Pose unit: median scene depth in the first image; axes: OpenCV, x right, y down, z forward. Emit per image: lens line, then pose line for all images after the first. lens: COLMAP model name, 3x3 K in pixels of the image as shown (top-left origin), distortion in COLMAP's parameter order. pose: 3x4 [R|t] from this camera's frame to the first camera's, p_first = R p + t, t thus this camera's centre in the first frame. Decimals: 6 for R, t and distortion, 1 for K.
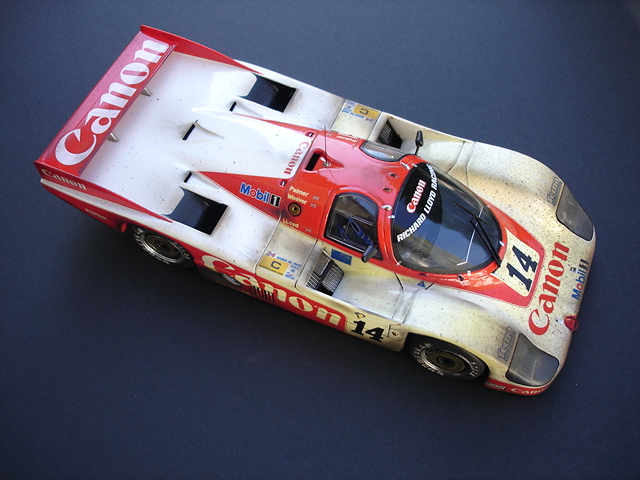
lens RADIAL K [[715.5, 0, 320.0], [0, 715.5, 240.0], [0, 0, 1]] dist [-0.132799, -0.007332]
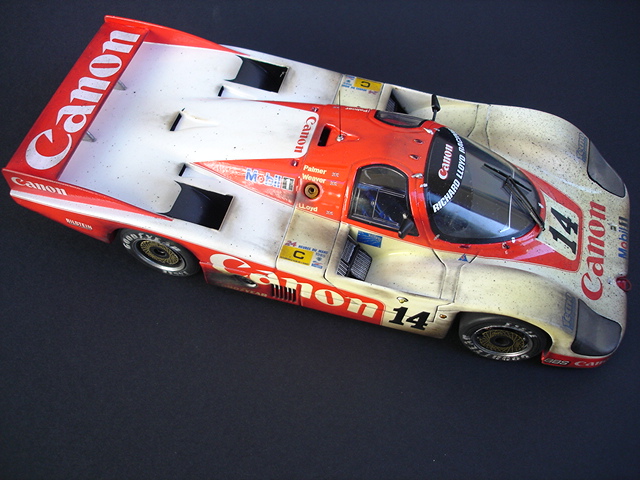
lens RADIAL K [[715.5, 0, 320.0], [0, 715.5, 240.0], [0, 0, 1]] dist [-0.132799, -0.007332]
pose [[0.990341, -0.108281, 0.086607, -0.105745], [0.112602, 0.992544, -0.046664, 0.058322], [-0.080908, 0.055966, 0.995149, 0.122928]]
